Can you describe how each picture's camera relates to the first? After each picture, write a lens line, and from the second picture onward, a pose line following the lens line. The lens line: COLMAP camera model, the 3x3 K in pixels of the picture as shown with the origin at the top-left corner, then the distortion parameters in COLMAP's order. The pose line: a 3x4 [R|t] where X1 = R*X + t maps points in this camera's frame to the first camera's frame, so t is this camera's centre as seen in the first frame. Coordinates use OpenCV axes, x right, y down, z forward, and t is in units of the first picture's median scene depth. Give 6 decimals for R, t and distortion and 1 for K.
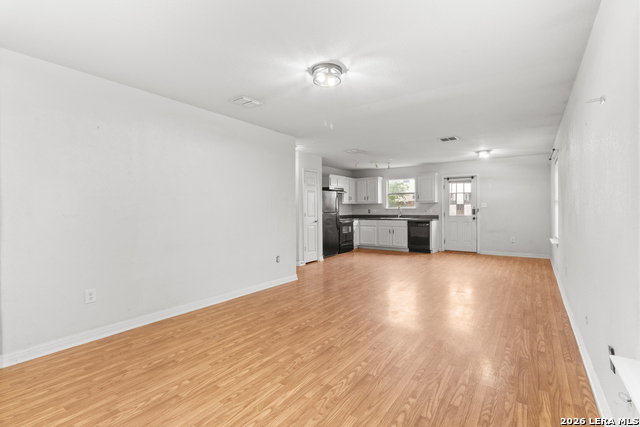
lens RADIAL K [[297.2, 0, 329.1], [0, 297.2, 210.4], [0, 0, 1]] dist [0.000676, 0.000073]
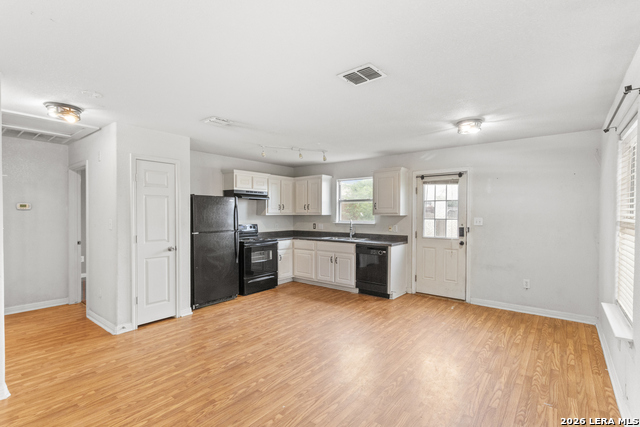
lens RADIAL K [[305.0, 0, 334.8], [0, 305.0, 216.4], [0, 0, 1]] dist [0.002800, 0.000297]
pose [[0.998408, 0.009265, -0.055645, 0.270472], [-0.008868, 0.999934, 0.007366, -0.029756], [0.055710, -0.006861, 0.998423, 0.380463]]
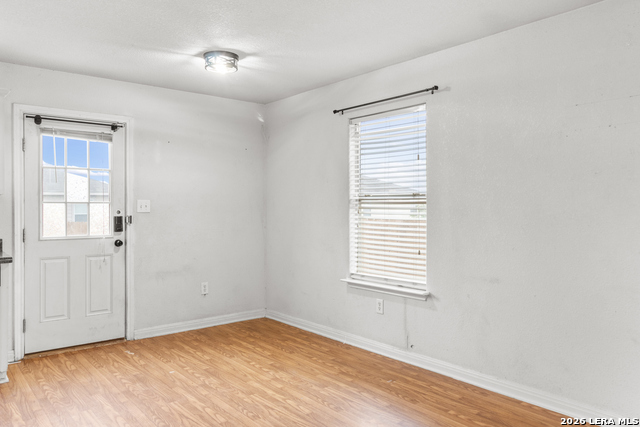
lens RADIAL K [[485.4, 0, 323.4], [0, 485.4, 207.3], [0, 0, 1]] dist [0.012787, 0.003674]
pose [[0.280200, 0.004999, 0.959929, 0.000087], [0.002938, 0.999977, -0.006065, -0.012048], [-0.959937, 0.004520, 0.280179, 0.611398]]
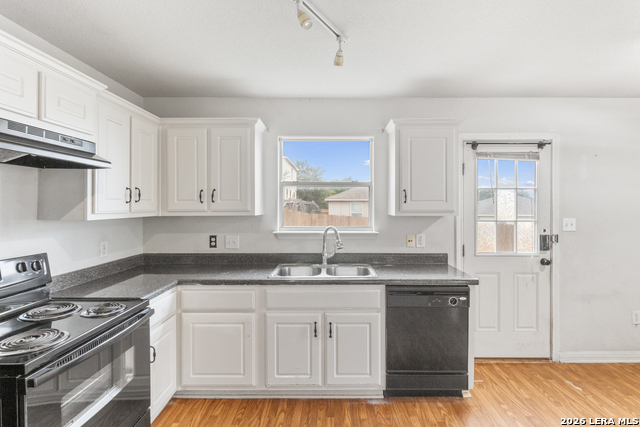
lens RADIAL K [[314.9, 0, 324.3], [0, 314.9, 206.2], [0, 0, 1]] dist [-0.000382, -0.000700]
pose [[0.826314, 0.006601, 0.563171, 0.065244], [-0.005213, 0.999978, -0.004072, -0.036625], [-0.563186, 0.000429, 0.826330, 0.850384]]
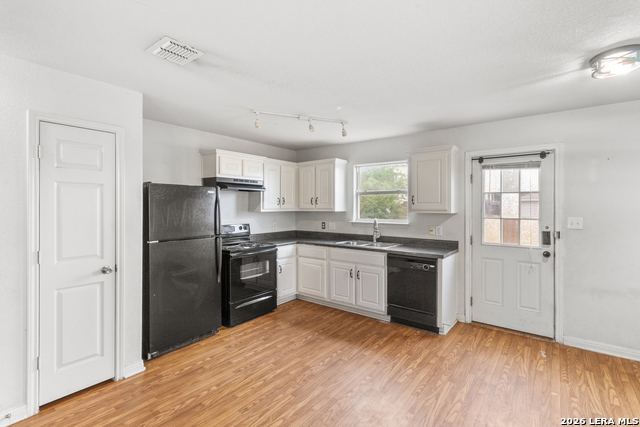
lens RADIAL K [[300.1, 0, 331.0], [0, 300.1, 204.7], [0, 0, 1]] dist [0.002100, 0.000251]
pose [[0.998861, 0.008344, -0.046986, 0.212623], [-0.008685, 0.999938, -0.007041, -0.036741], [0.046924, 0.007441, 0.998871, 0.580142]]
